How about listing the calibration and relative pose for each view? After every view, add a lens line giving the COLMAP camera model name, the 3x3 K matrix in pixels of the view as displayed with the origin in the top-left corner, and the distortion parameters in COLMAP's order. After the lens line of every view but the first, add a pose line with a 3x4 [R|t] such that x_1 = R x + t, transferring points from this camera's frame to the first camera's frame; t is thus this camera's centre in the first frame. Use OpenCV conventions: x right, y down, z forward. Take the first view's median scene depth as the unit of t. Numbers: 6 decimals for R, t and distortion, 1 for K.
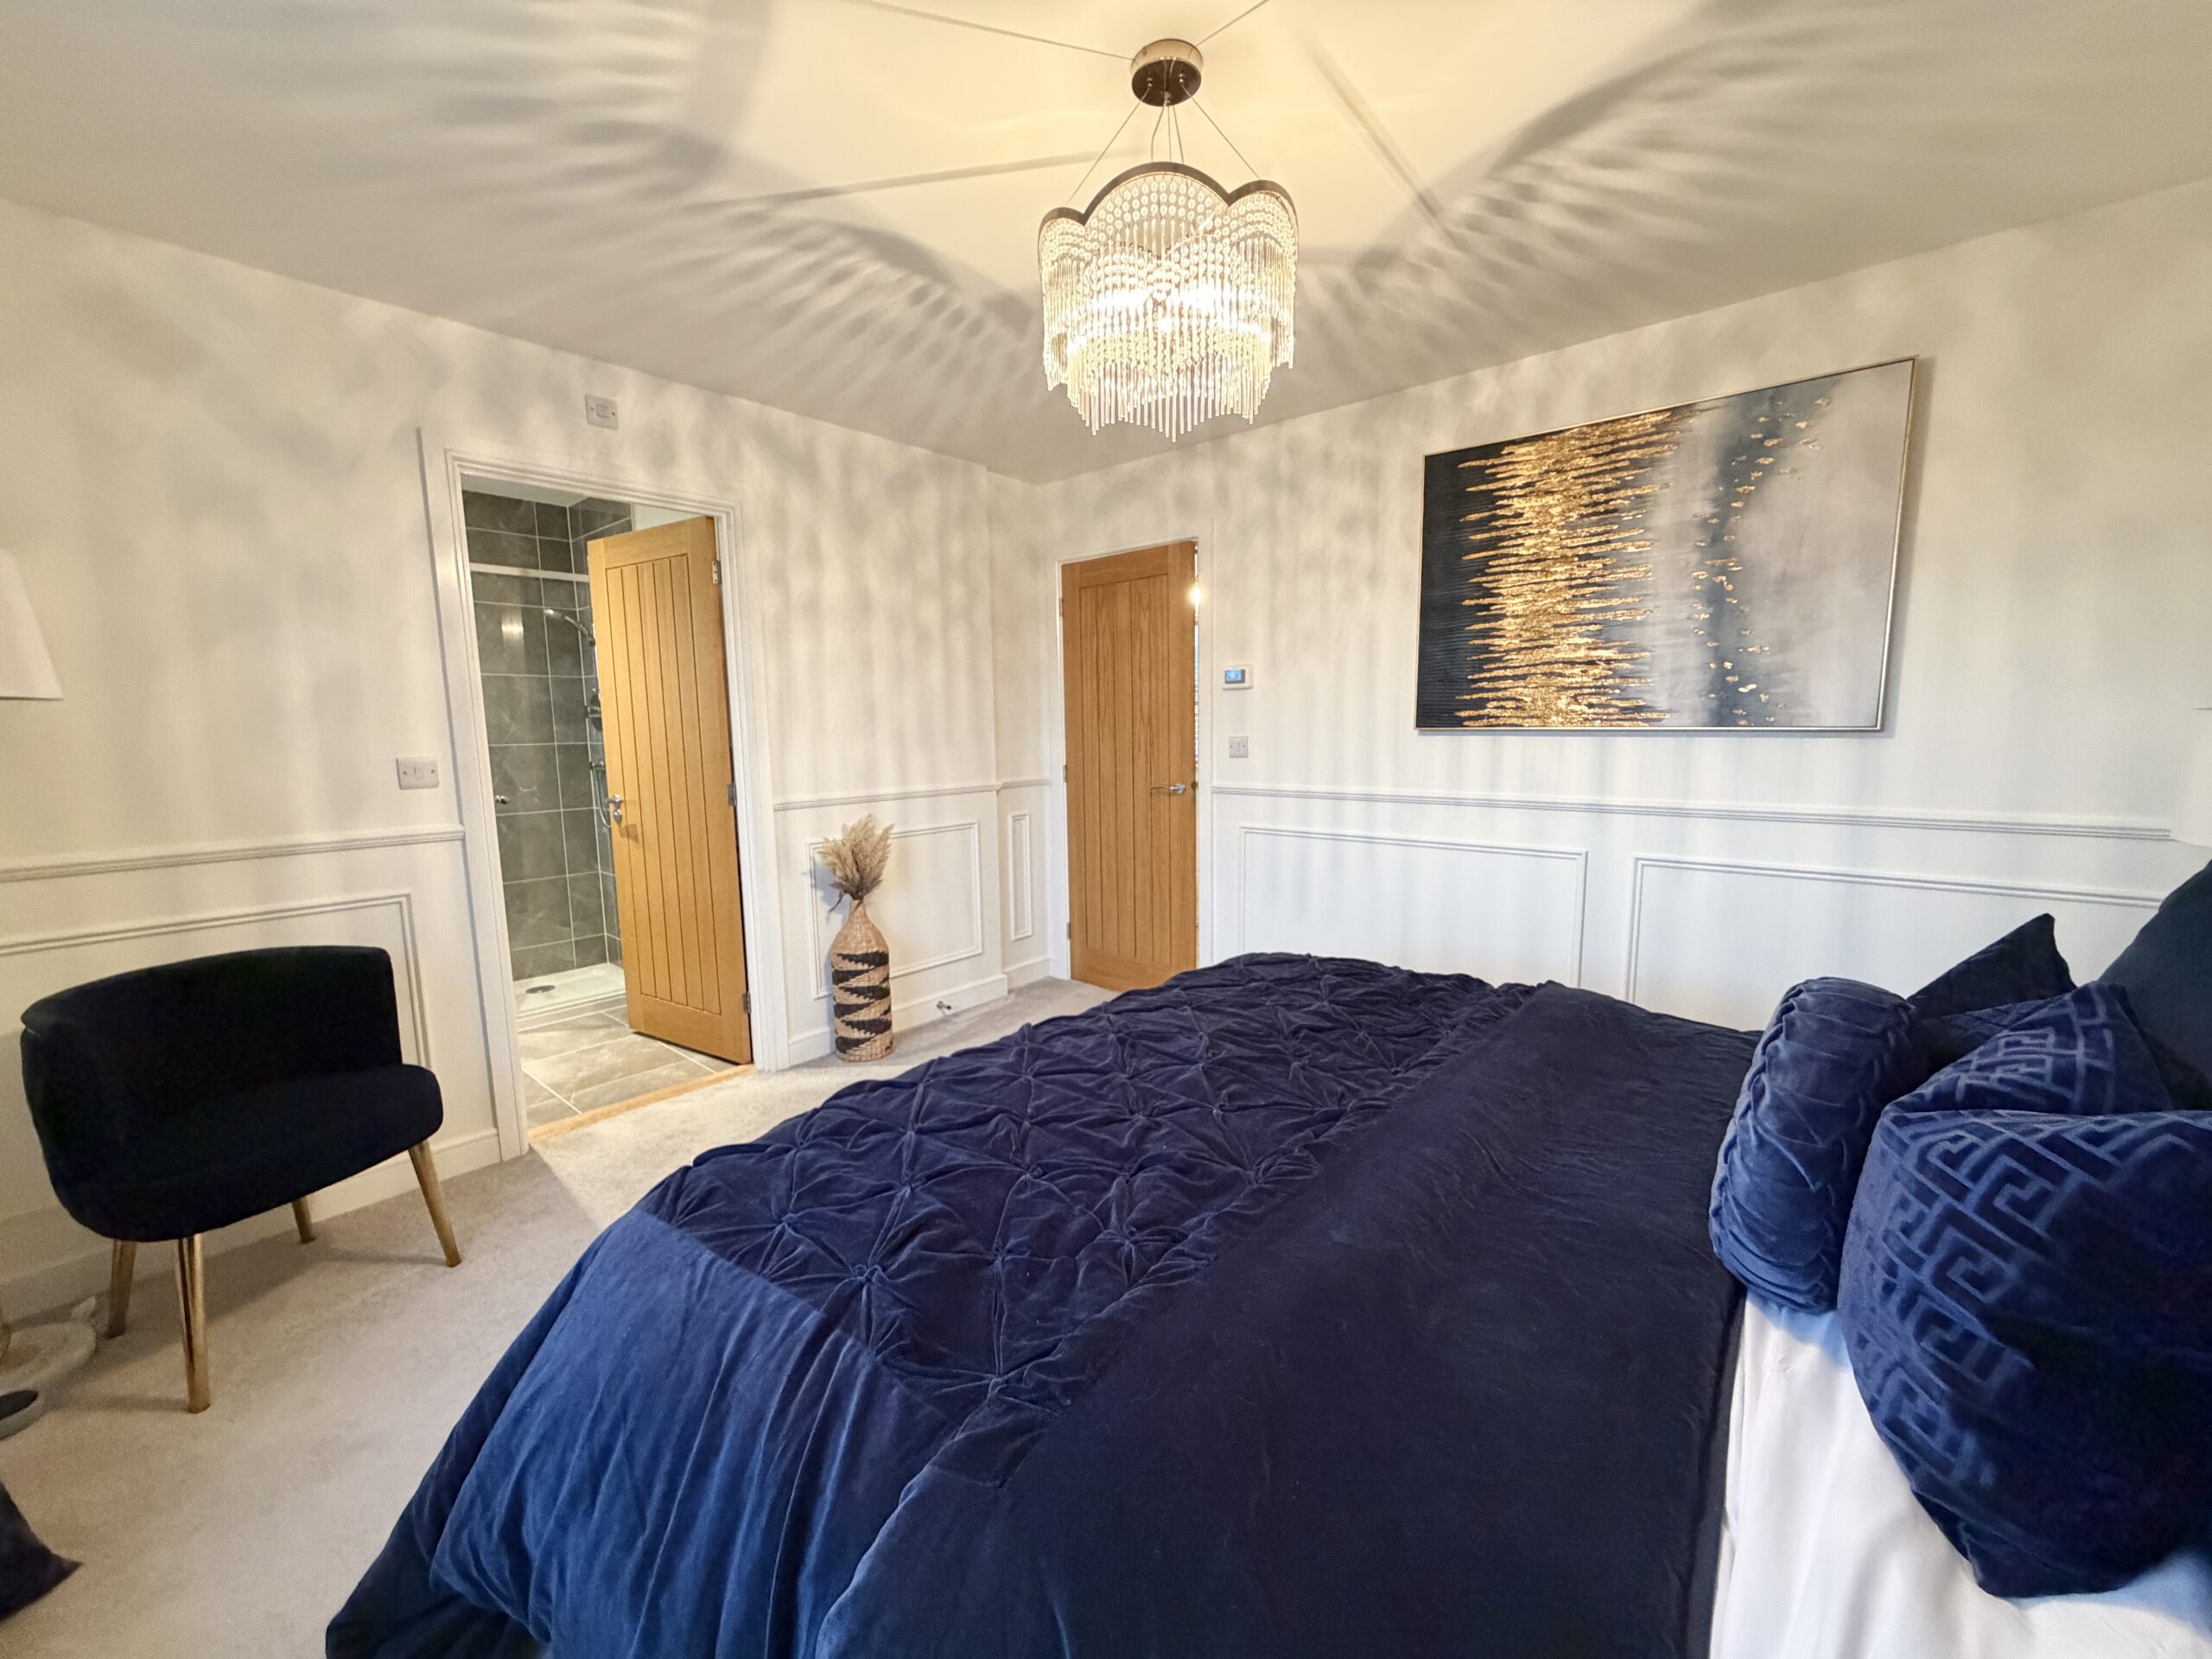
lens RADIAL K [[875.2, 0, 1096.7], [0, 875.2, 831.0], [0, 0, 1]] dist [-0.000478, -0.000009]
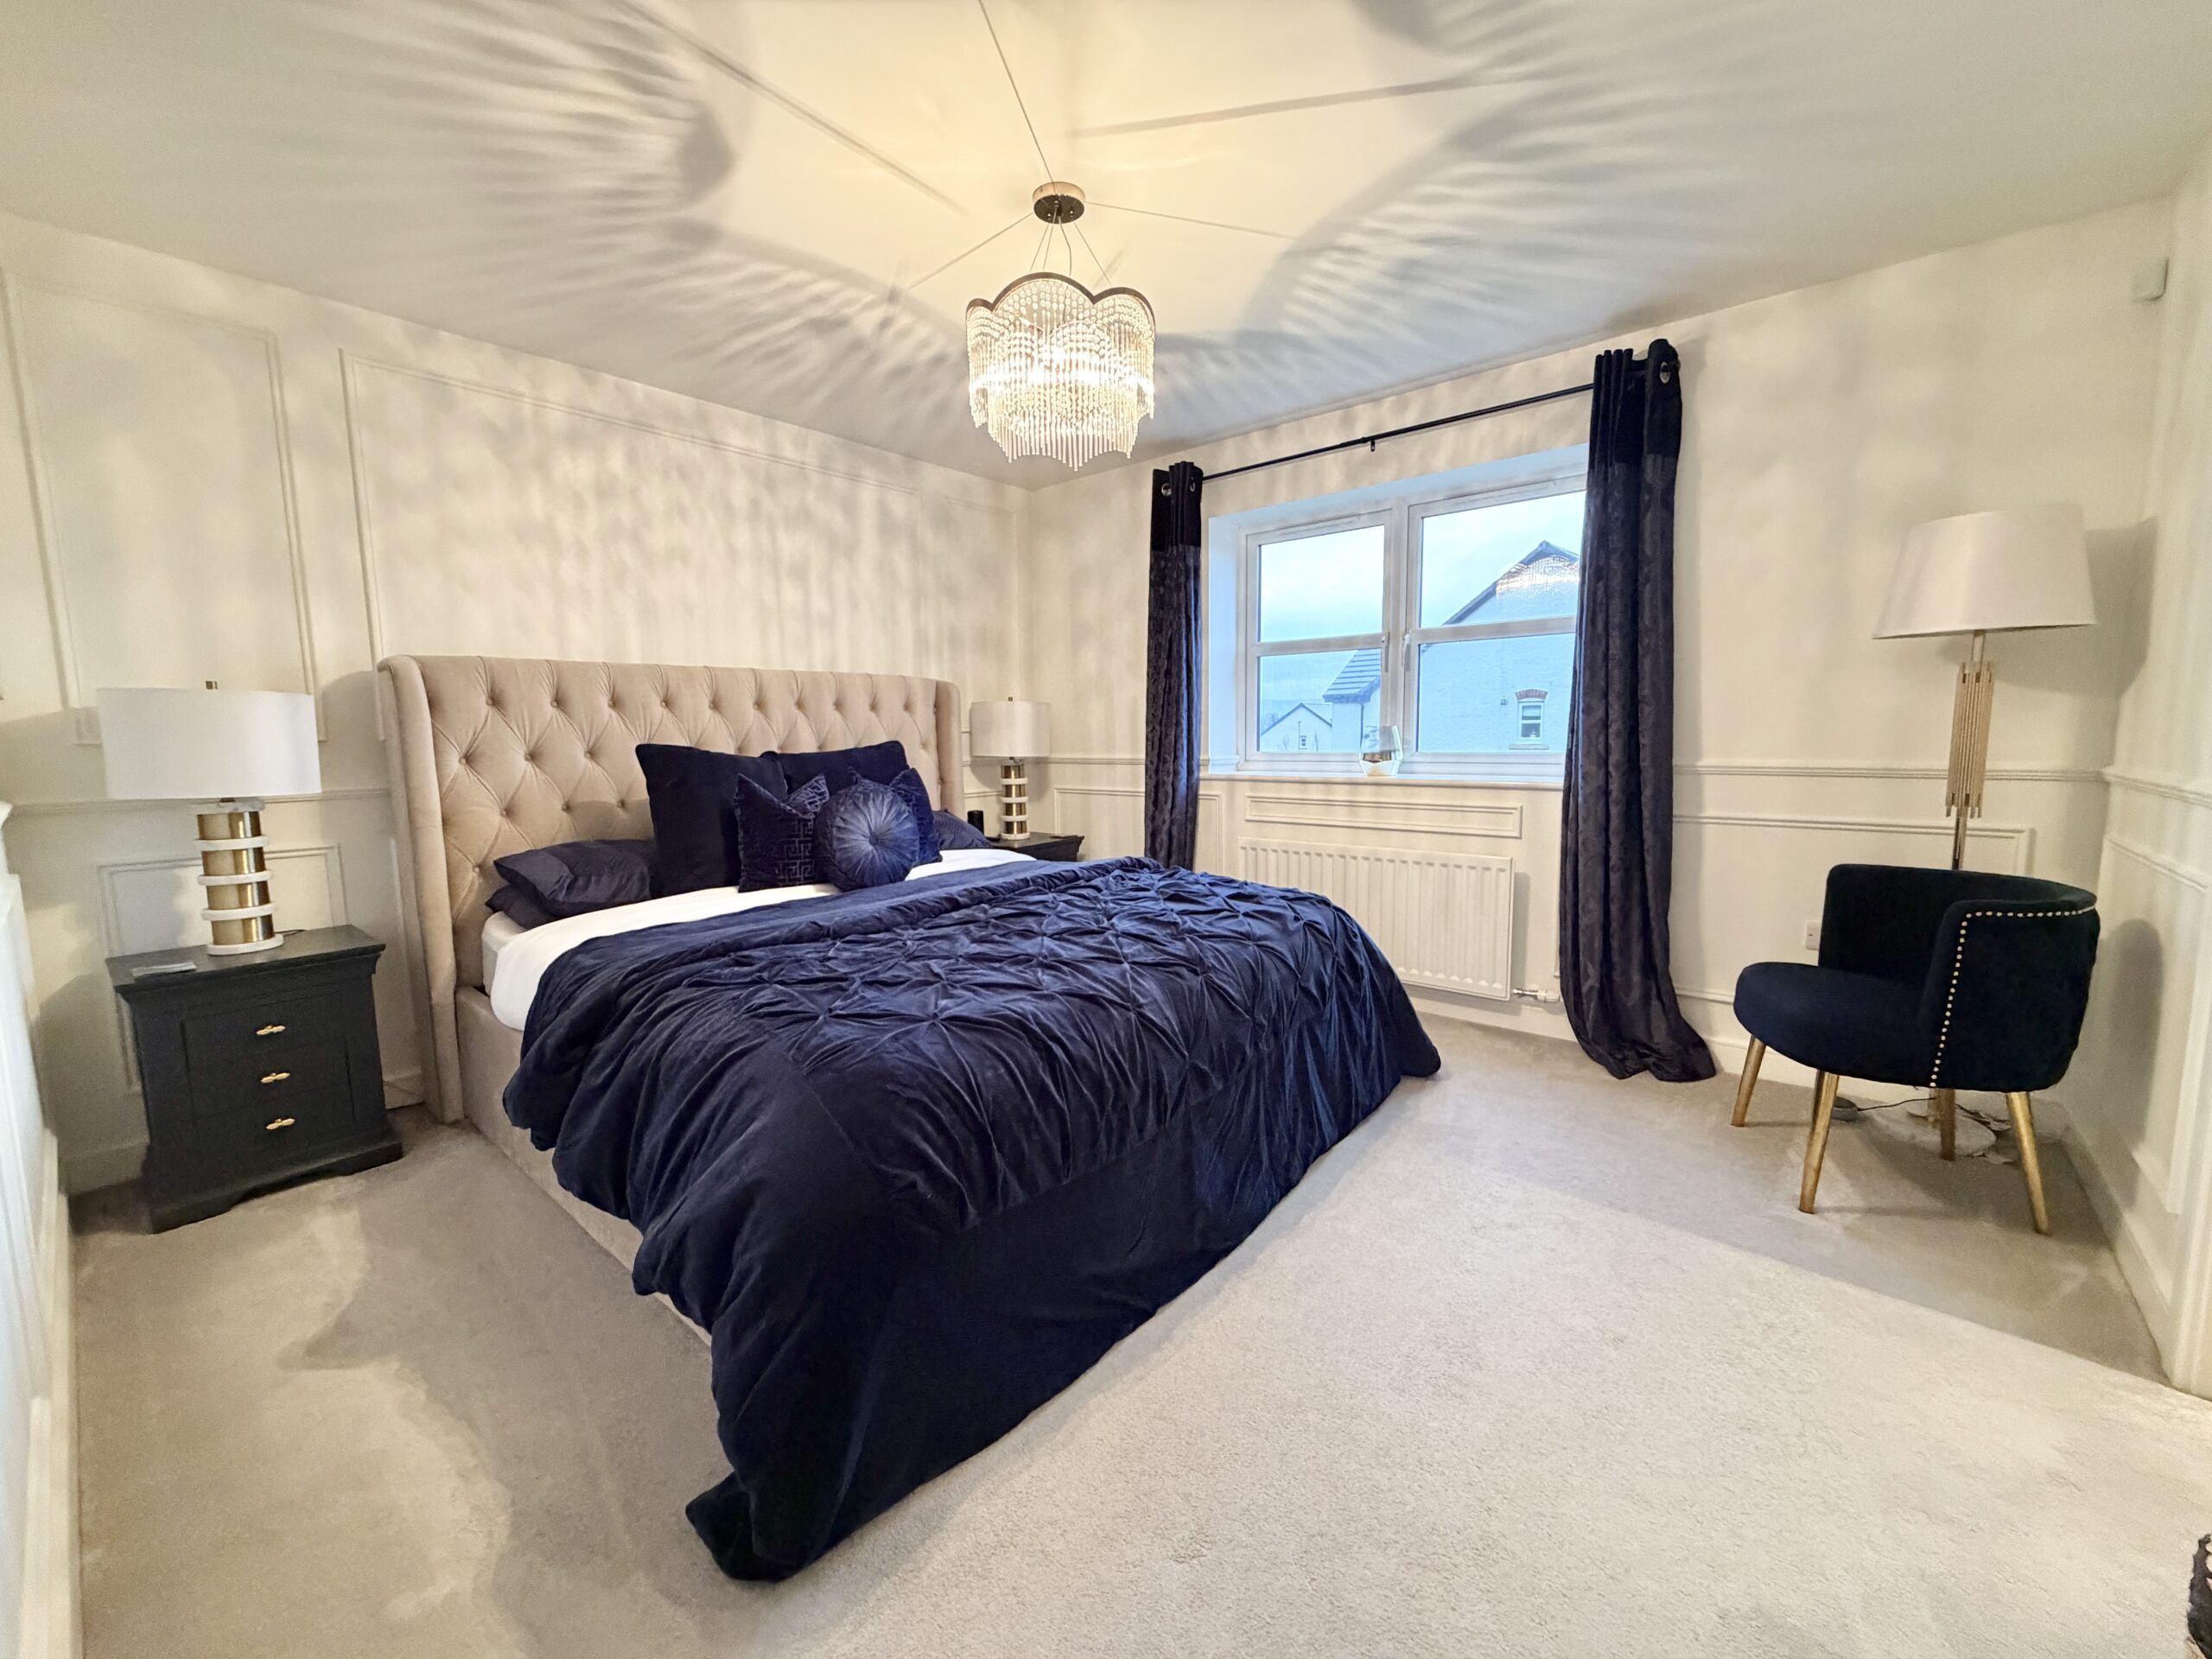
lens RADIAL K [[875.2, 0, 1096.7], [0, 875.2, 831.0], [0, 0, 1]] dist [-0.000478, -0.000009]
pose [[-0.999593, 0.028498, 0.001531, 0.043379], [0.028043, 0.970831, 0.238119, -0.208863], [0.005299, 0.238065, -0.971235, 2.314931]]
